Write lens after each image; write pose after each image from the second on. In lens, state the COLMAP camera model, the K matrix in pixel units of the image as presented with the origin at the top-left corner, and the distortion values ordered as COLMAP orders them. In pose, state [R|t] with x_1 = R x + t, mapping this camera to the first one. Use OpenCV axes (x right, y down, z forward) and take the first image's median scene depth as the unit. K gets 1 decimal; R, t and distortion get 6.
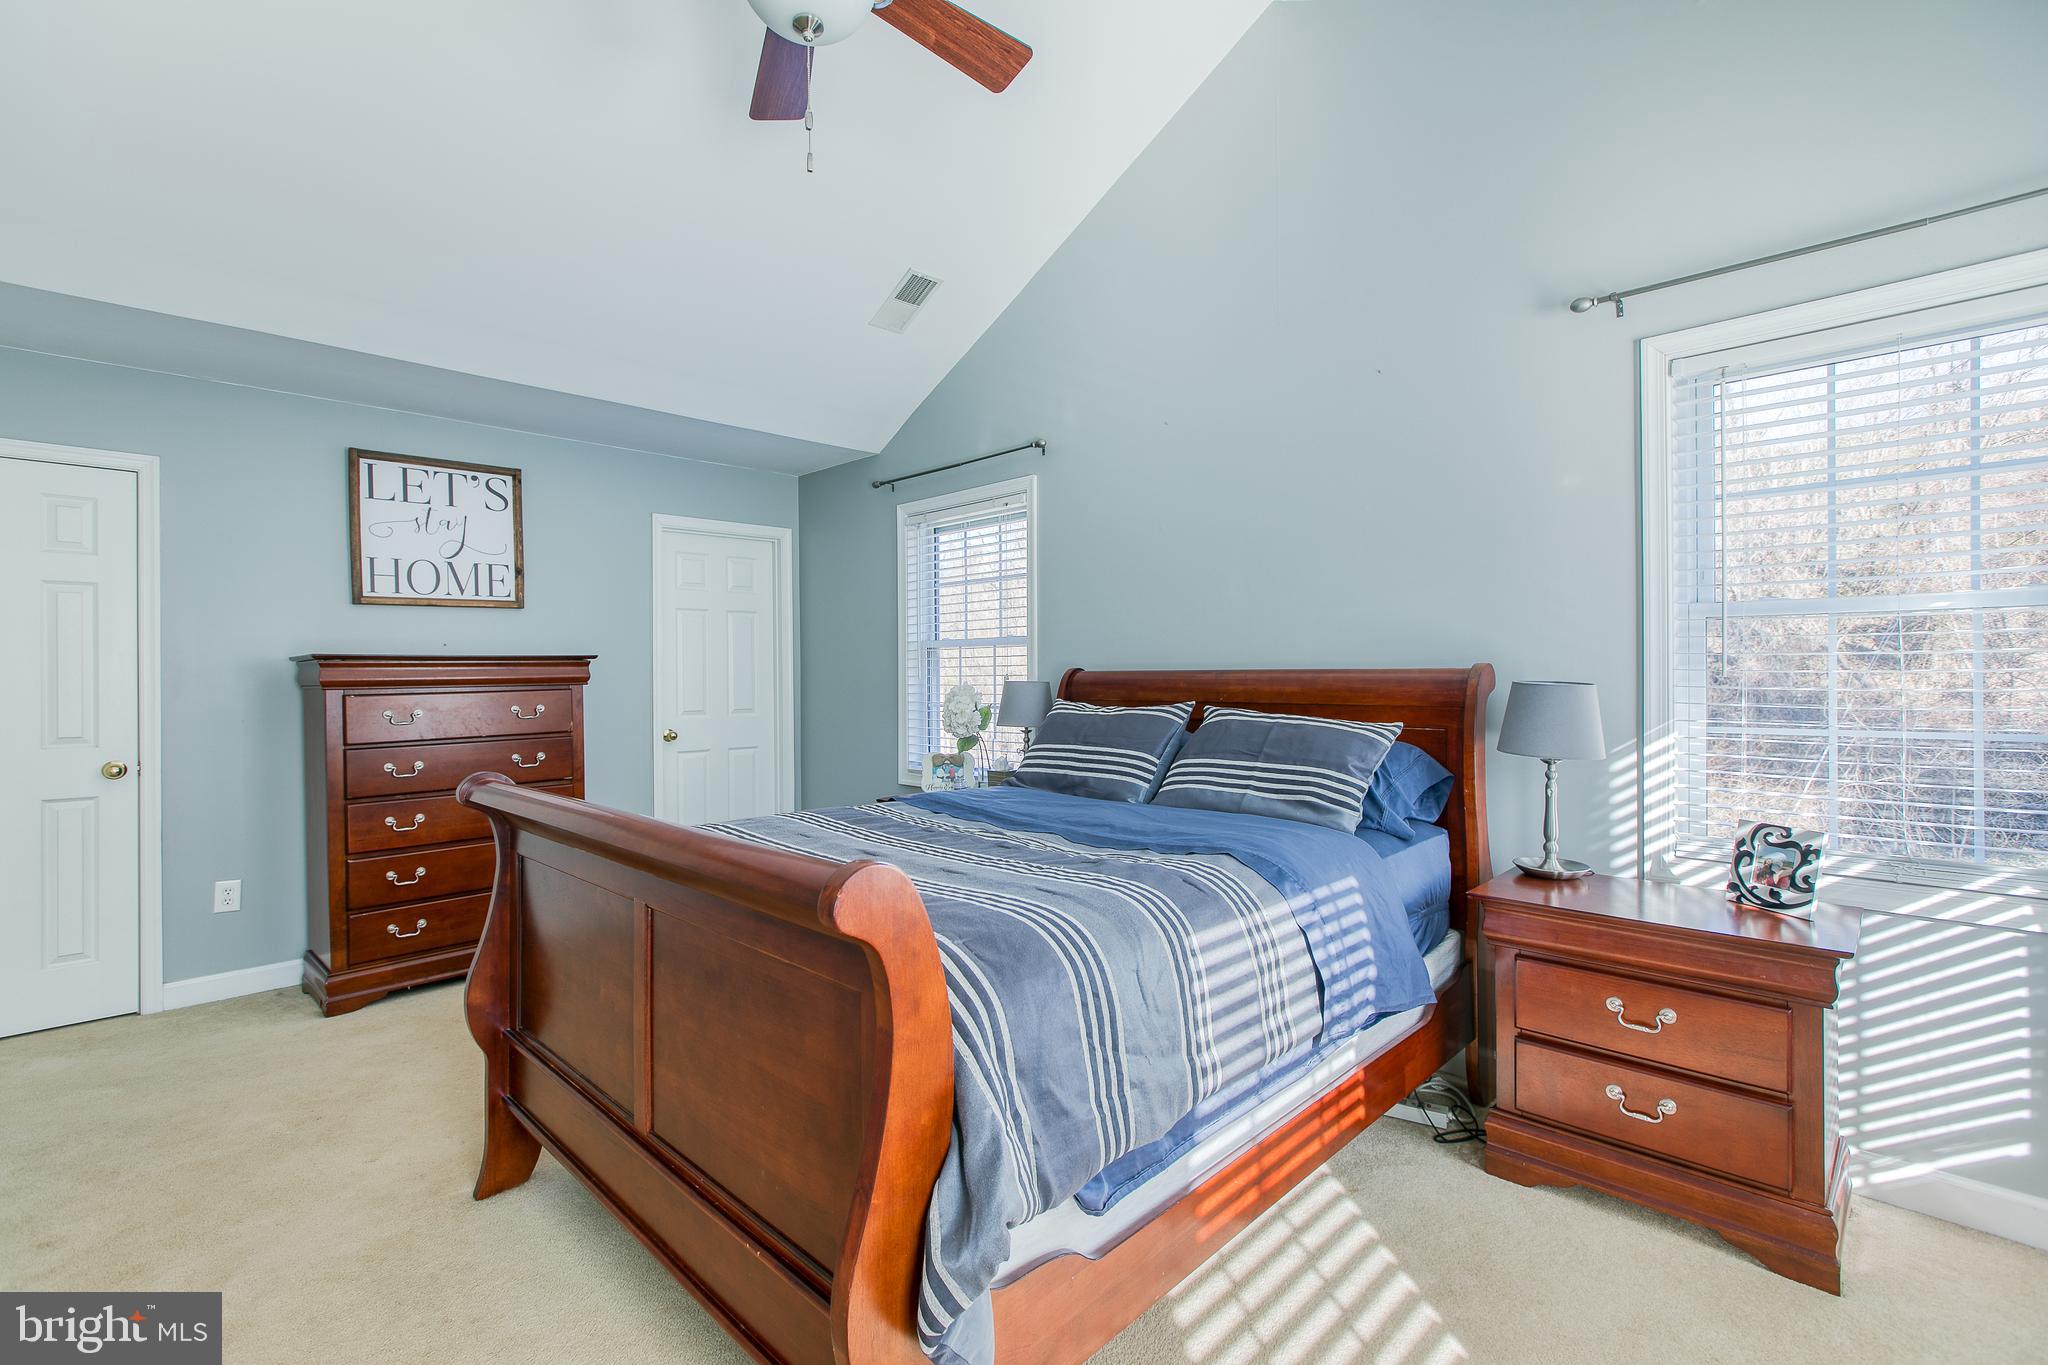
lens RADIAL K [[919.7, 0, 1020.0], [0, 919.7, 674.2], [0, 0, 1]] dist [0.002254, -0.002486]
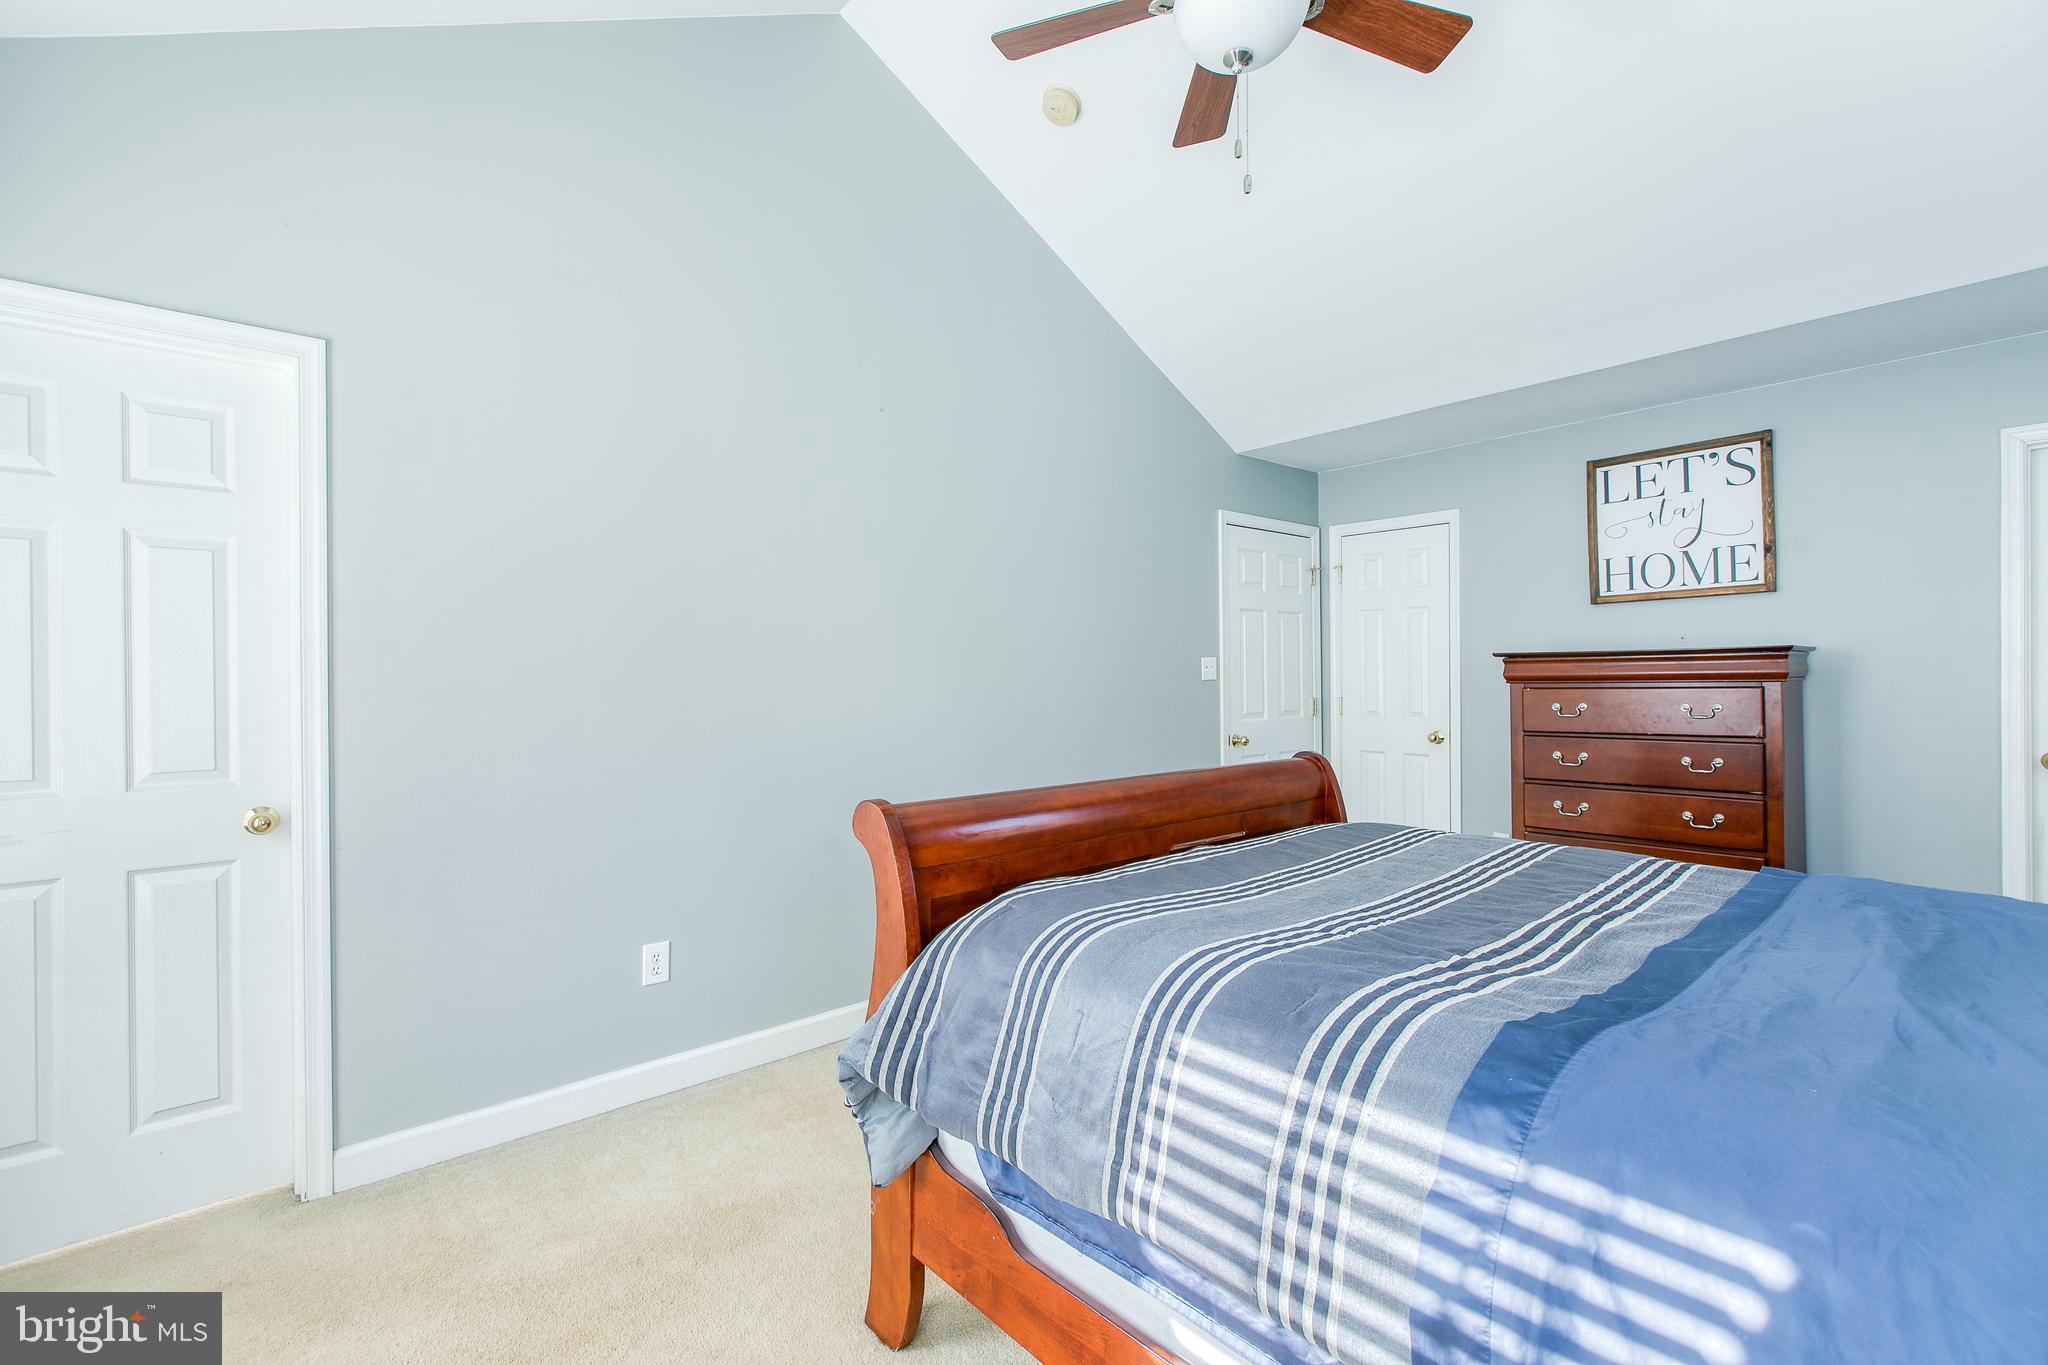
lens RADIAL K [[919.7, 0, 1019.2], [0, 919.7, 680.9], [0, 0, 1]] dist [0.002254, -0.002486]
pose [[-0.081187, 0.014518, -0.996593, 0.397138], [0.007008, 0.999878, 0.013995, -0.005584], [0.996674, -0.005848, -0.081279, 0.395260]]
